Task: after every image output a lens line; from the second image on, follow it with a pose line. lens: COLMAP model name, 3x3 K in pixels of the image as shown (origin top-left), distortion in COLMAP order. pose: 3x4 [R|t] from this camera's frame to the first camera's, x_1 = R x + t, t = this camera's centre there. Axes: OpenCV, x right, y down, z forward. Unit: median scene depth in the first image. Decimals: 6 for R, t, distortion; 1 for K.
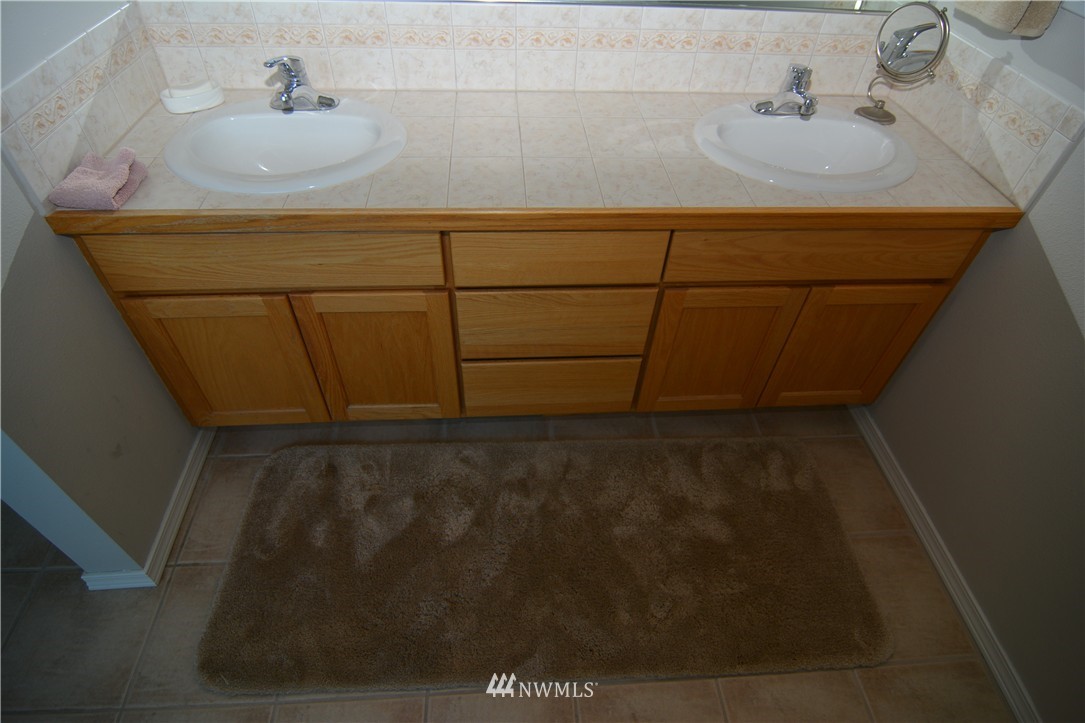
lens RADIAL K [[582.7, 0, 539.9], [0, 582.7, 363.5], [0, 0, 1]] dist [-0.008352, -0.009772]
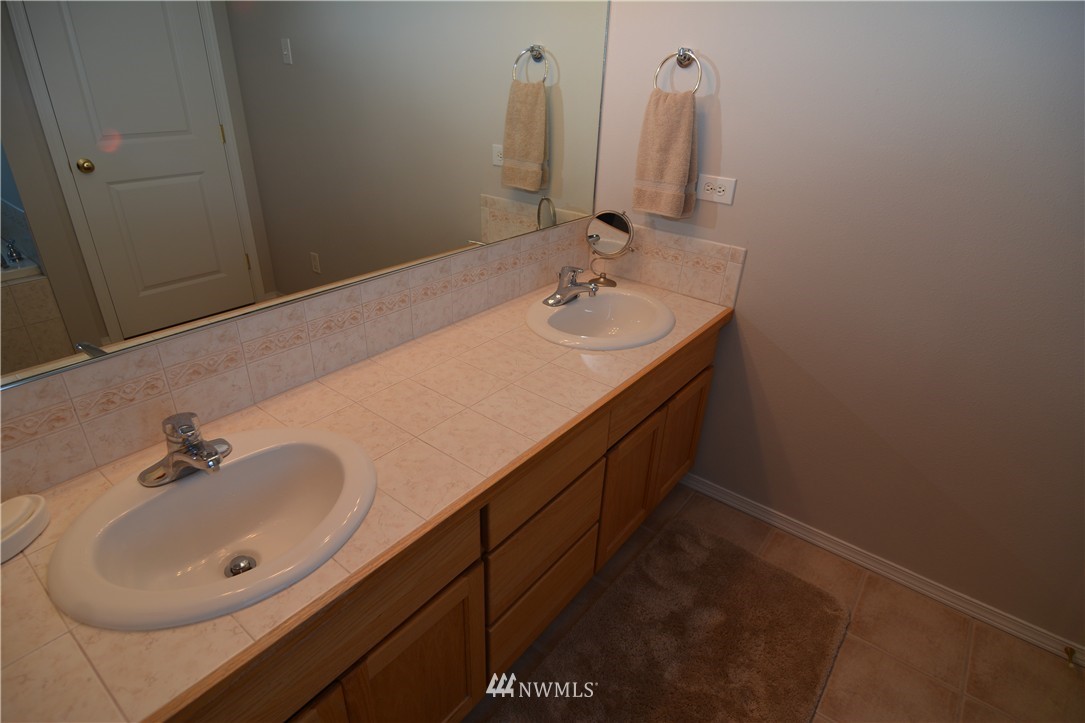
lens RADIAL K [[582.7, 0, 540.1], [0, 582.7, 365.6], [0, 0, 1]] dist [-0.008352, -0.009772]
pose [[0.669883, -0.354540, 0.652349, -0.525292], [0.525536, 0.847068, -0.079294, -0.235474], [-0.524471, 0.395950, 0.753760, 0.101649]]
